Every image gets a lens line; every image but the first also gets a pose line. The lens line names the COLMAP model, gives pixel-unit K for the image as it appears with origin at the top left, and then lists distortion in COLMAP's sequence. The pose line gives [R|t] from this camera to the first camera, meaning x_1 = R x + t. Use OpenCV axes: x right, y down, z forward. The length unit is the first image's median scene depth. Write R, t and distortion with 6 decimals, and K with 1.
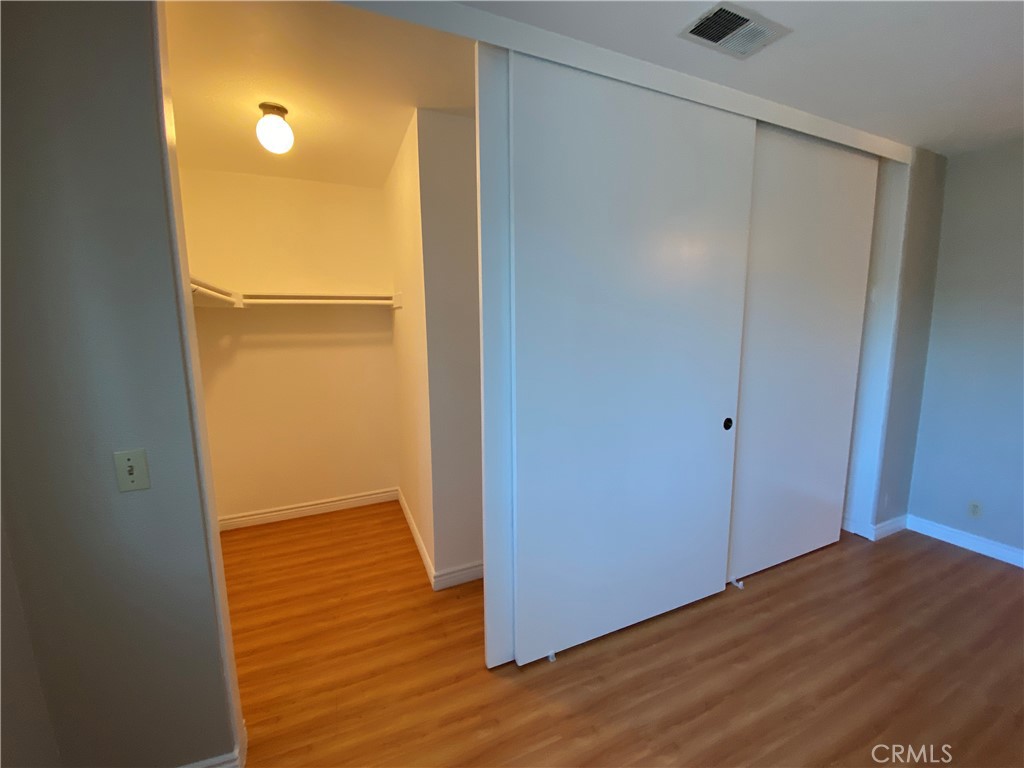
lens RADIAL K [[419.9, 0, 519.3], [0, 419.9, 384.3], [0, 0, 1]] dist [-0.018976, -0.003805]
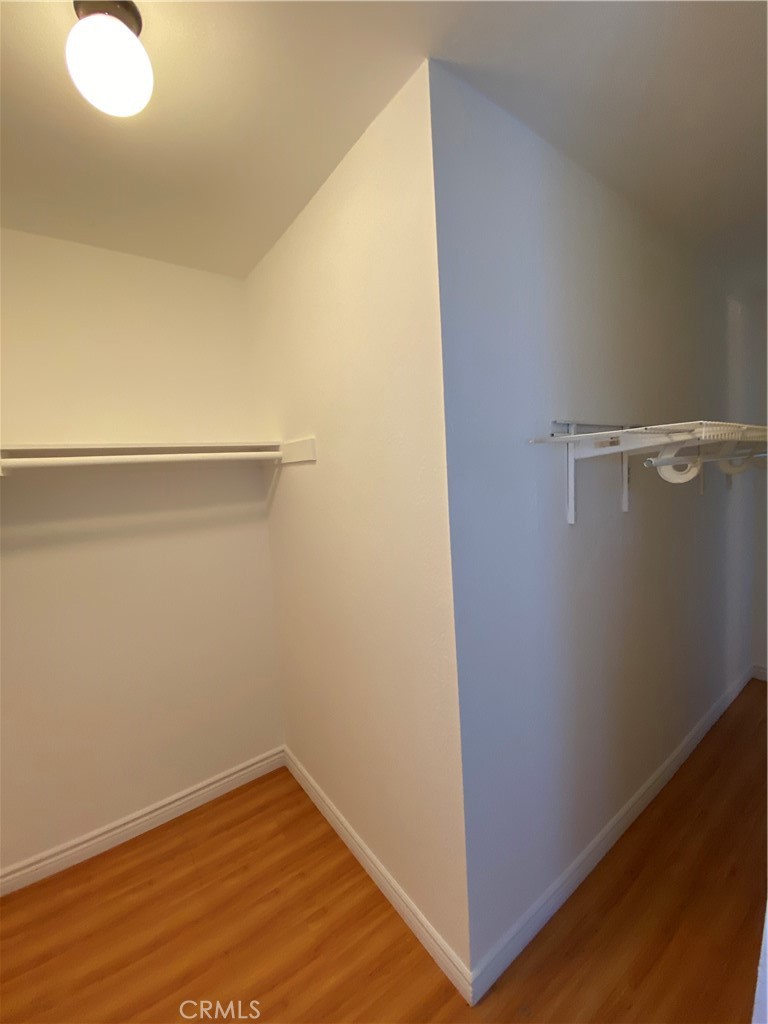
lens RADIAL K [[419.9, 0, 381.3], [0, 419.9, 509.6], [0, 0, 1]] dist [-0.018976, -0.003805]
pose [[0.976534, -0.060801, 0.206600, -0.313147], [0.073208, 0.995911, -0.052941, -0.078786], [-0.202537, 0.066824, 0.976992, 0.412494]]
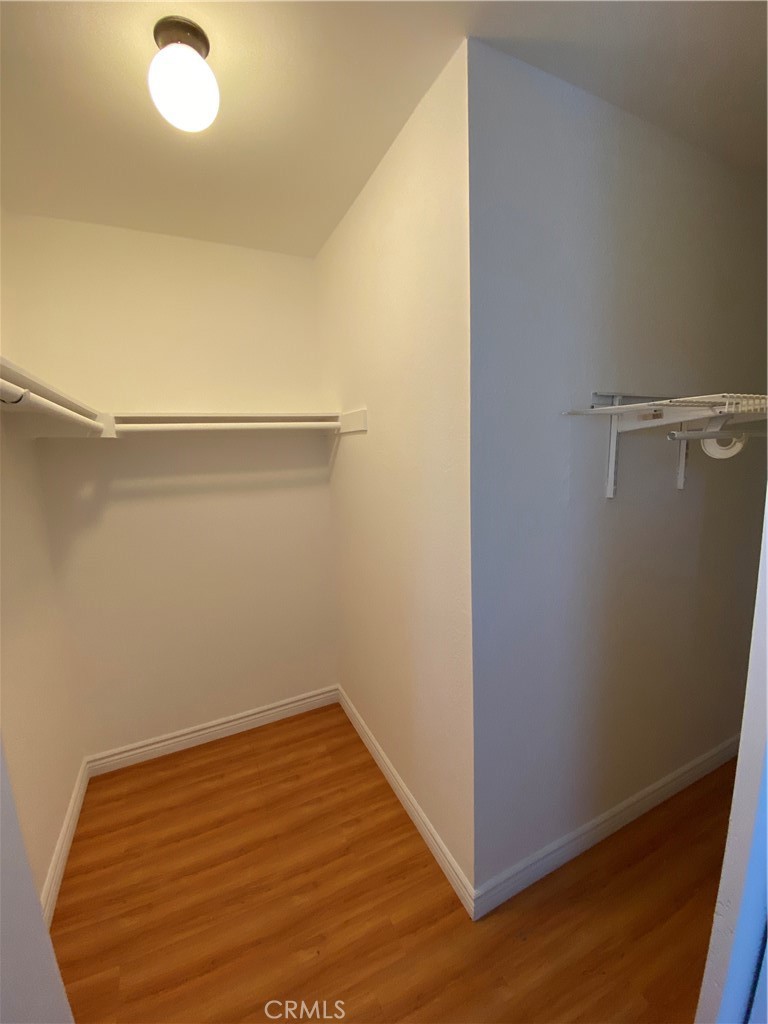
lens RADIAL K [[419.9, 0, 384.9], [0, 419.9, 509.5], [0, 0, 1]] dist [-0.018976, -0.003805]
pose [[0.999506, -0.027883, 0.014489, -0.262527], [0.027835, 0.999606, 0.003497, -0.065653], [-0.014581, -0.003092, 0.999889, 0.358185]]
